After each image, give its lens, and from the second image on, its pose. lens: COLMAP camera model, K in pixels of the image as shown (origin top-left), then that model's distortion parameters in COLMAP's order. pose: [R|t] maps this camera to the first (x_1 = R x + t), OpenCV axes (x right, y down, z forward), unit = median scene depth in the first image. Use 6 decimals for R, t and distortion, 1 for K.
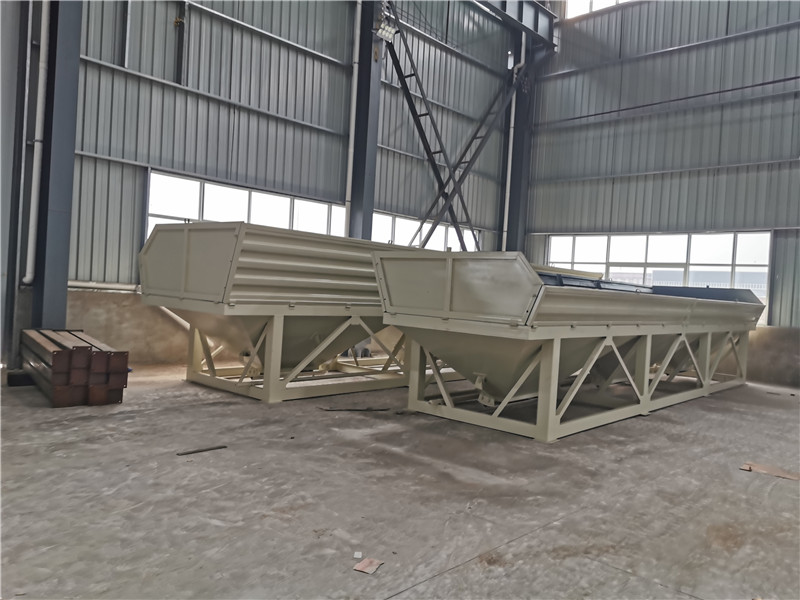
lens RADIAL K [[631.9, 0, 396.3], [0, 631.9, 298.3], [0, 0, 1]] dist [0.039003, -0.053005]
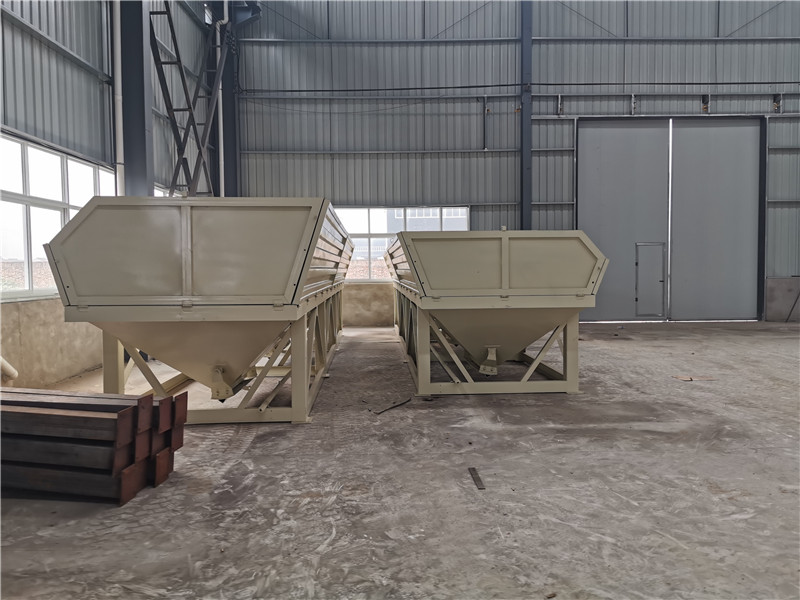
lens RADIAL K [[631.9, 0, 394.2], [0, 631.9, 296.3], [0, 0, 1]] dist [0.039003, -0.053005]
pose [[0.707729, -0.094181, 0.700178, -0.400954], [0.060170, 0.995509, 0.073088, -0.028185], [-0.703917, -0.009597, 0.710218, 0.205796]]
